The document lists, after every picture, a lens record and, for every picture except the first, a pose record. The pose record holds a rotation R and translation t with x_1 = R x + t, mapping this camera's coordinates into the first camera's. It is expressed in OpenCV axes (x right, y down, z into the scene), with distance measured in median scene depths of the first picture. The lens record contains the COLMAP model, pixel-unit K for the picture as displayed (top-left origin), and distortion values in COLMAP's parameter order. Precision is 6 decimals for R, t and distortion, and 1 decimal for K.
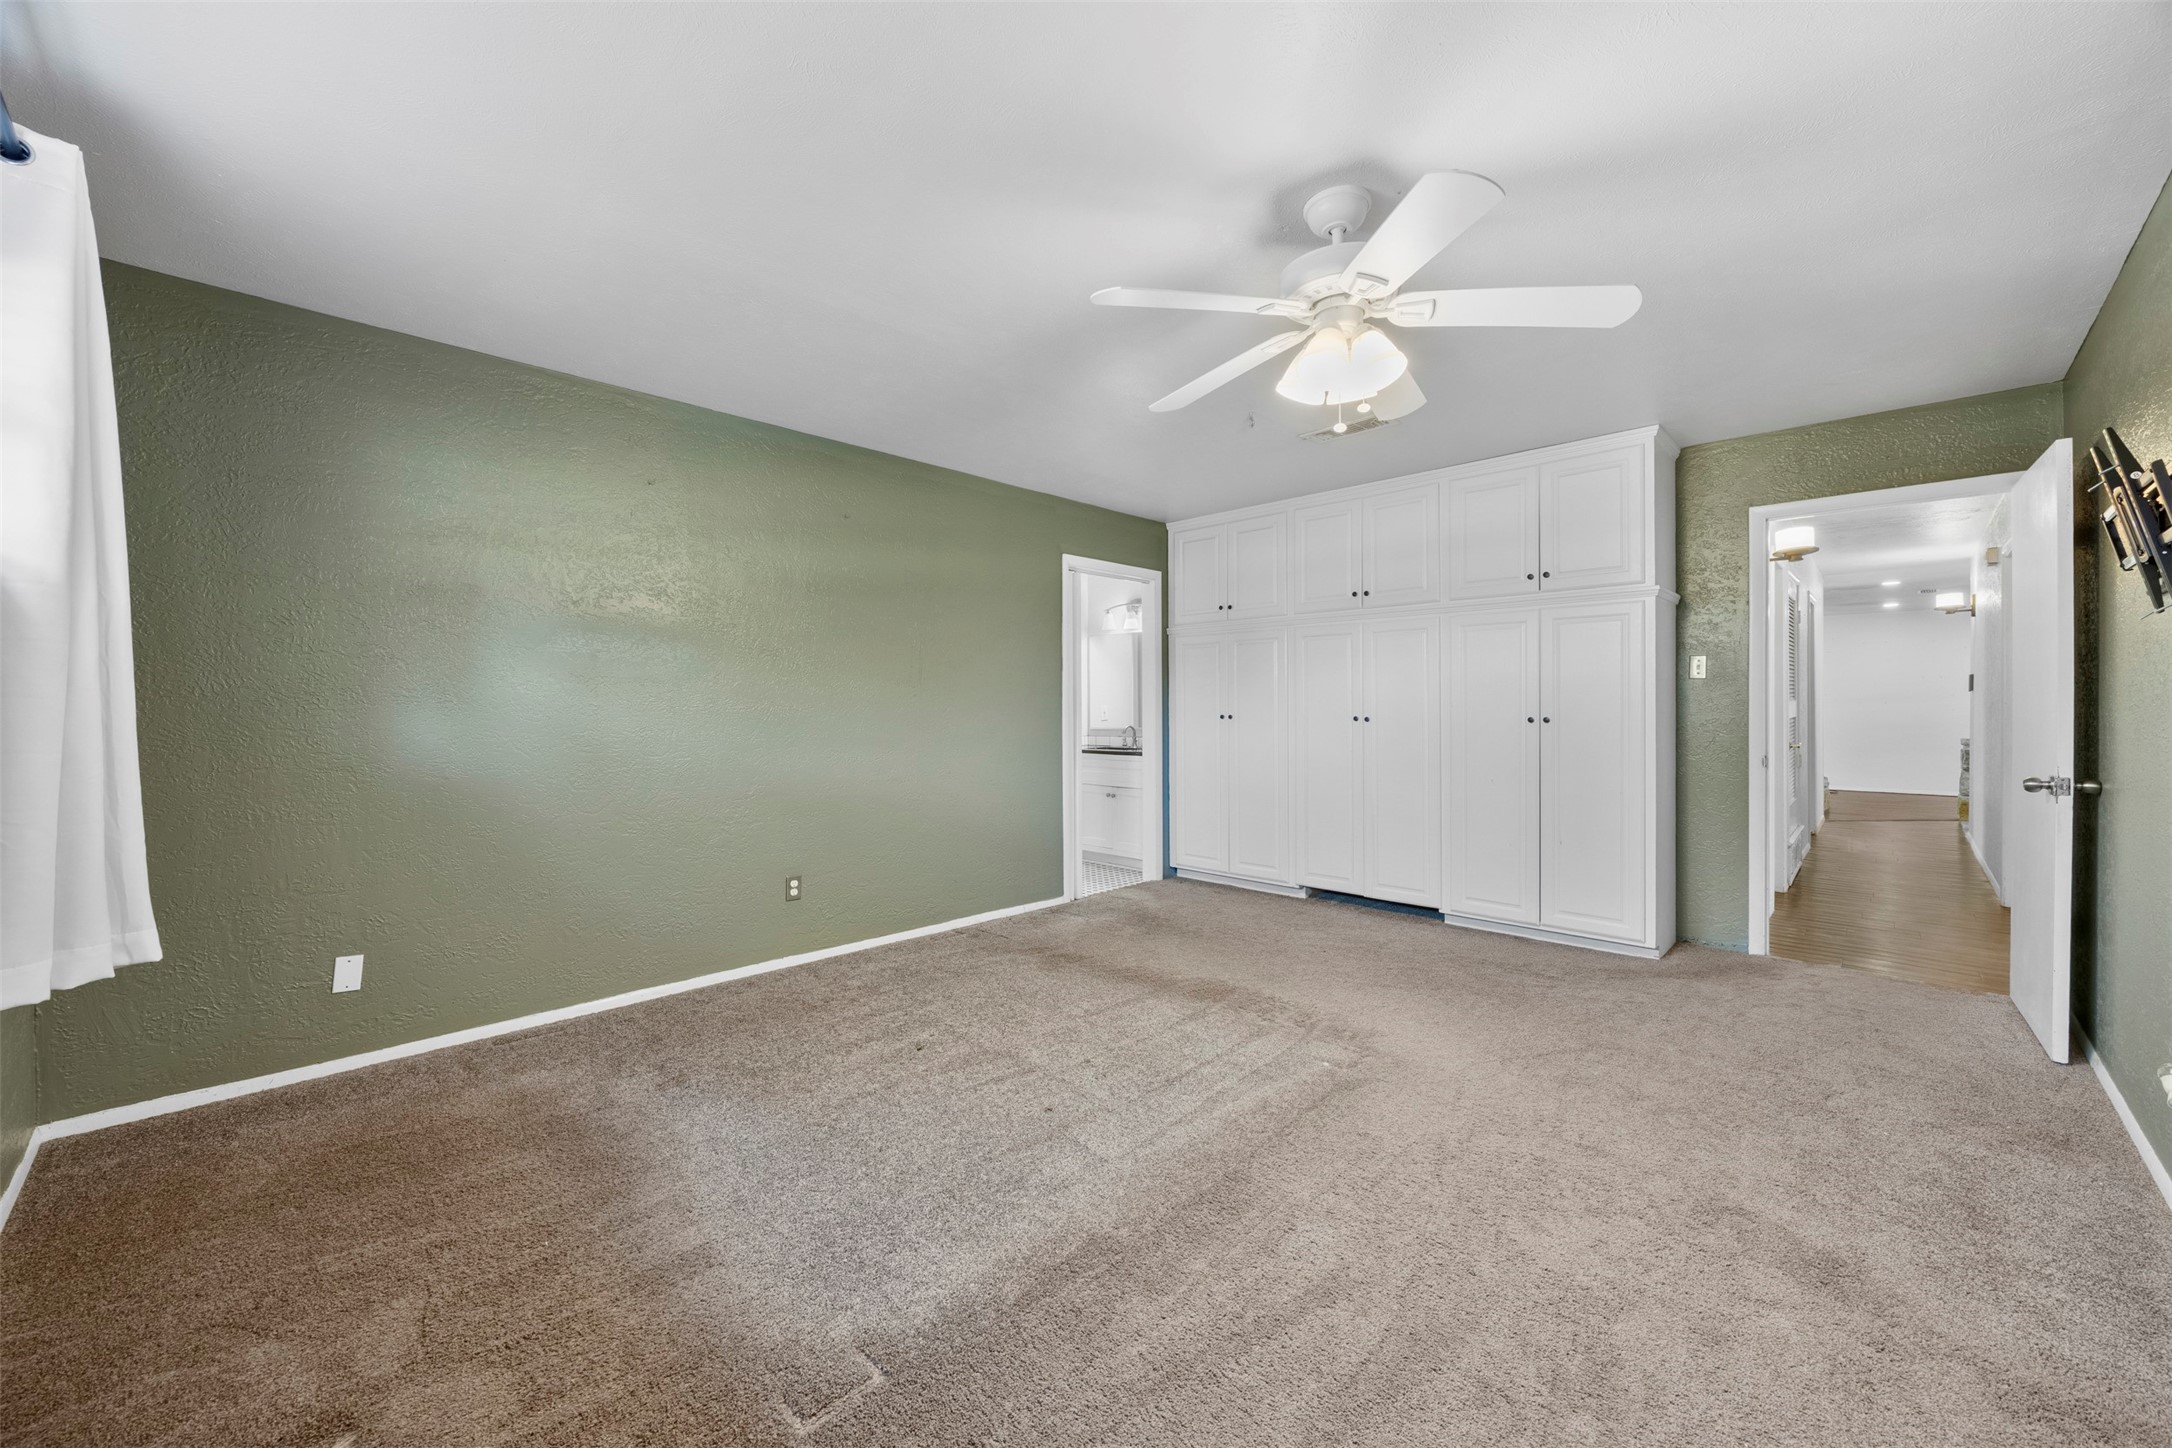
lens RADIAL K [[832.3, 0, 1079.1], [0, 832.3, 716.3], [0, 0, 1]] dist [-0.002082, -0.000165]
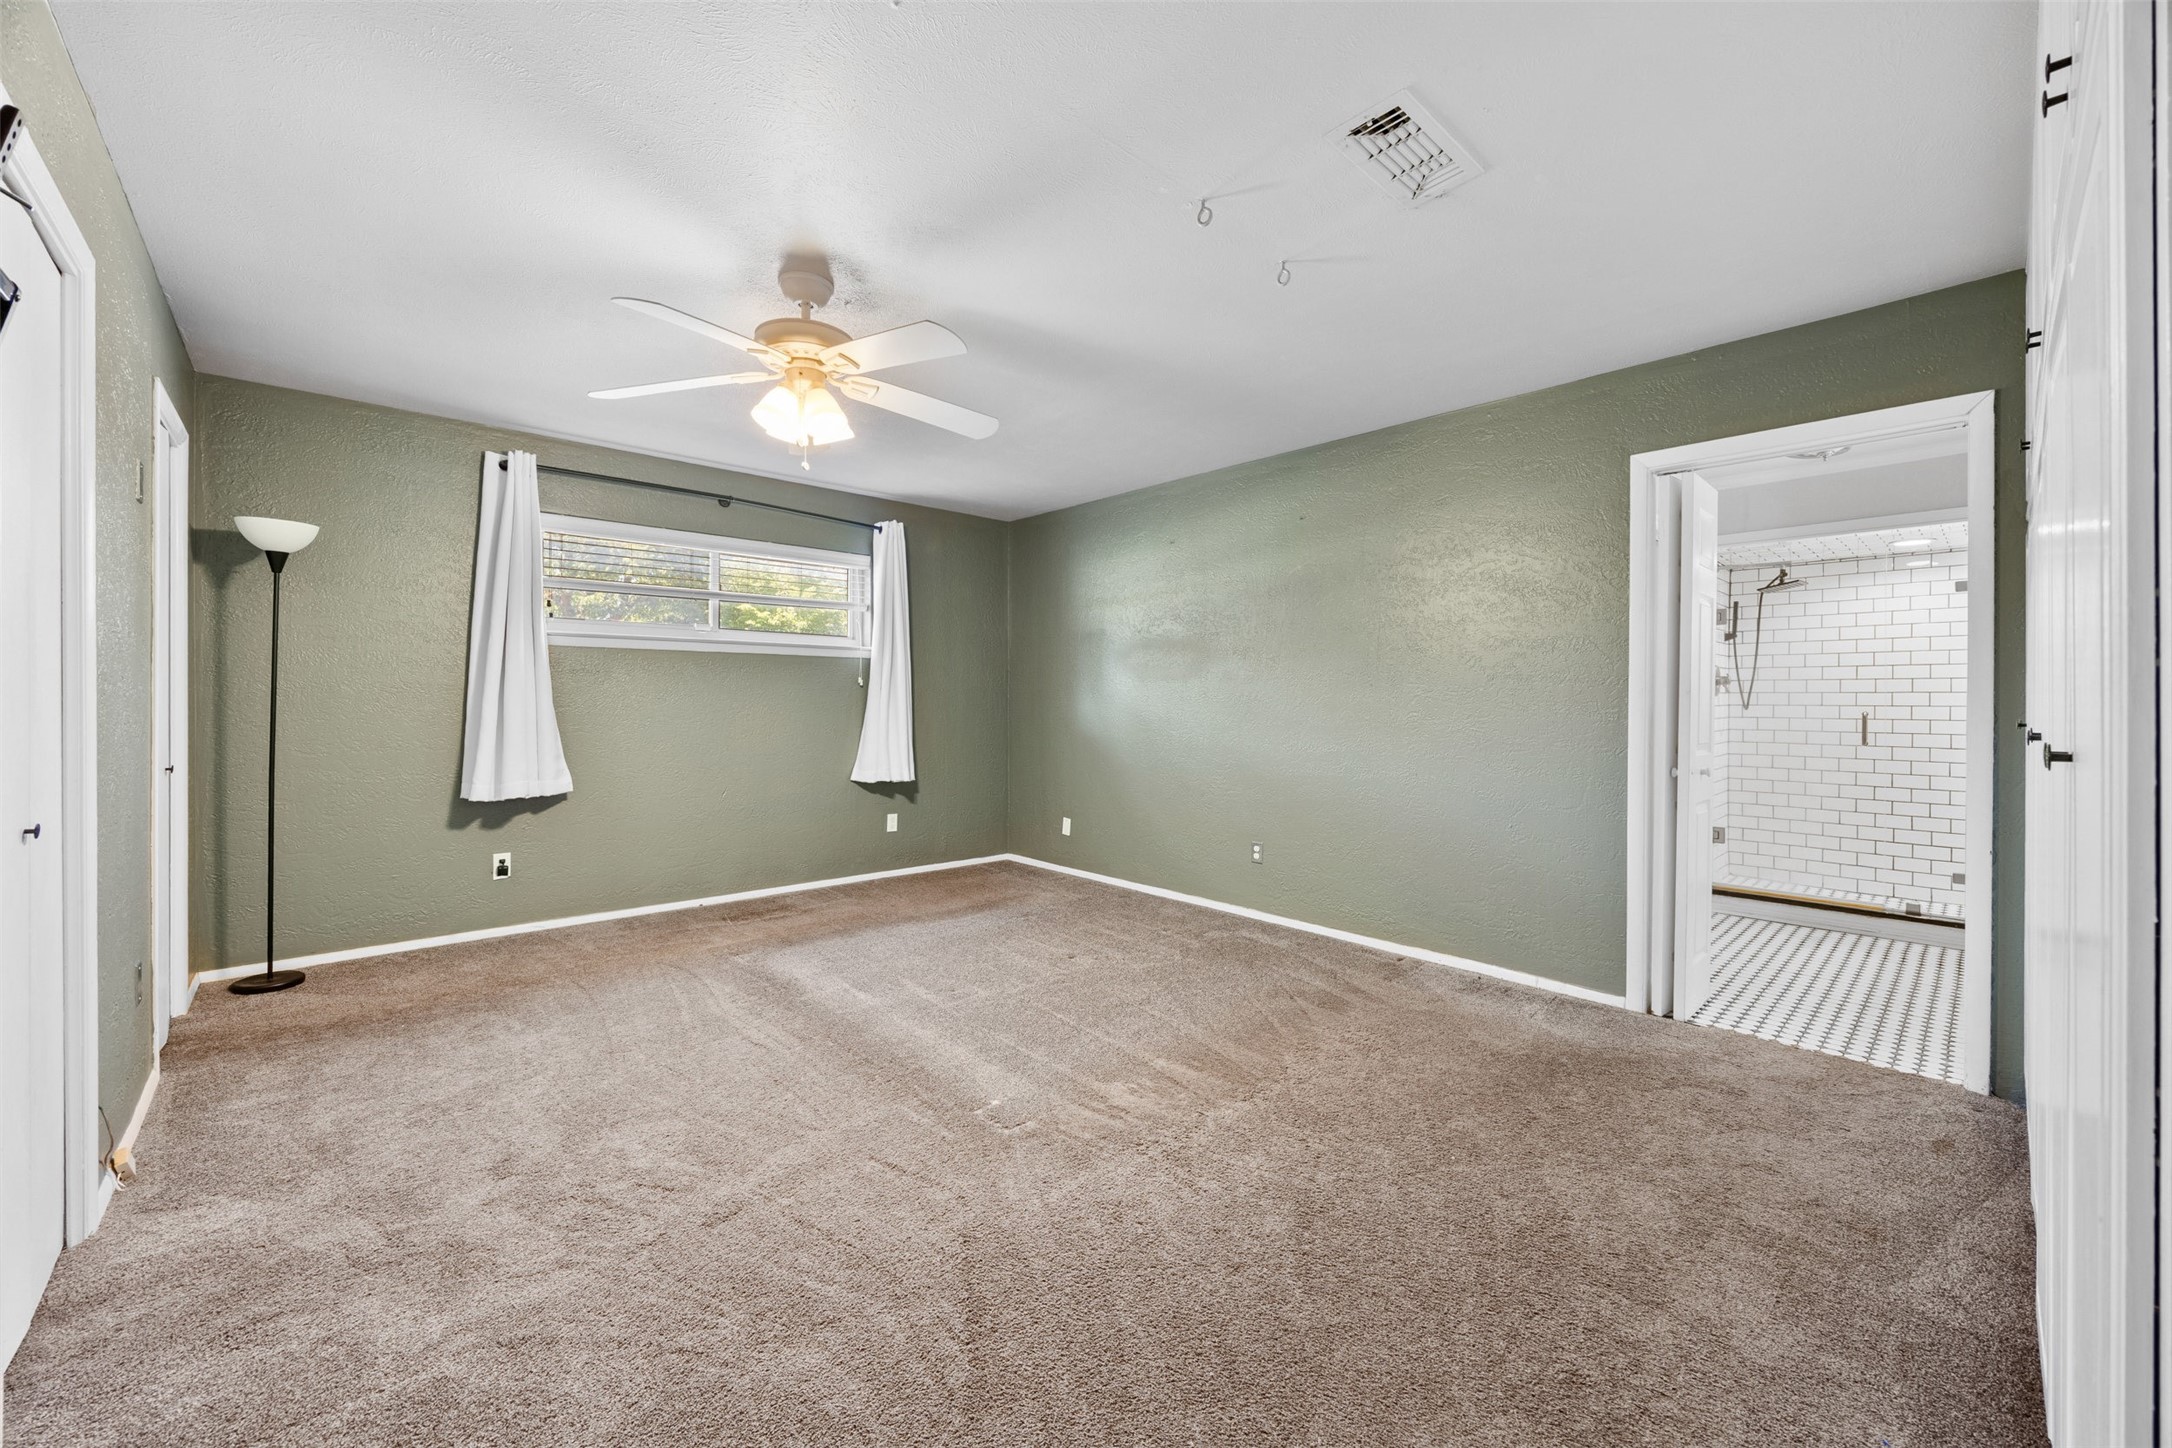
lens RADIAL K [[832.3, 0, 1079.0], [0, 832.3, 712.7], [0, 0, 1]] dist [-0.002082, -0.000165]
pose [[-0.054848, 0.020799, -0.998278, 0.922255], [-0.012257, 0.999694, 0.021502, -0.013219], [0.998419, 0.013416, -0.054577, 0.898266]]
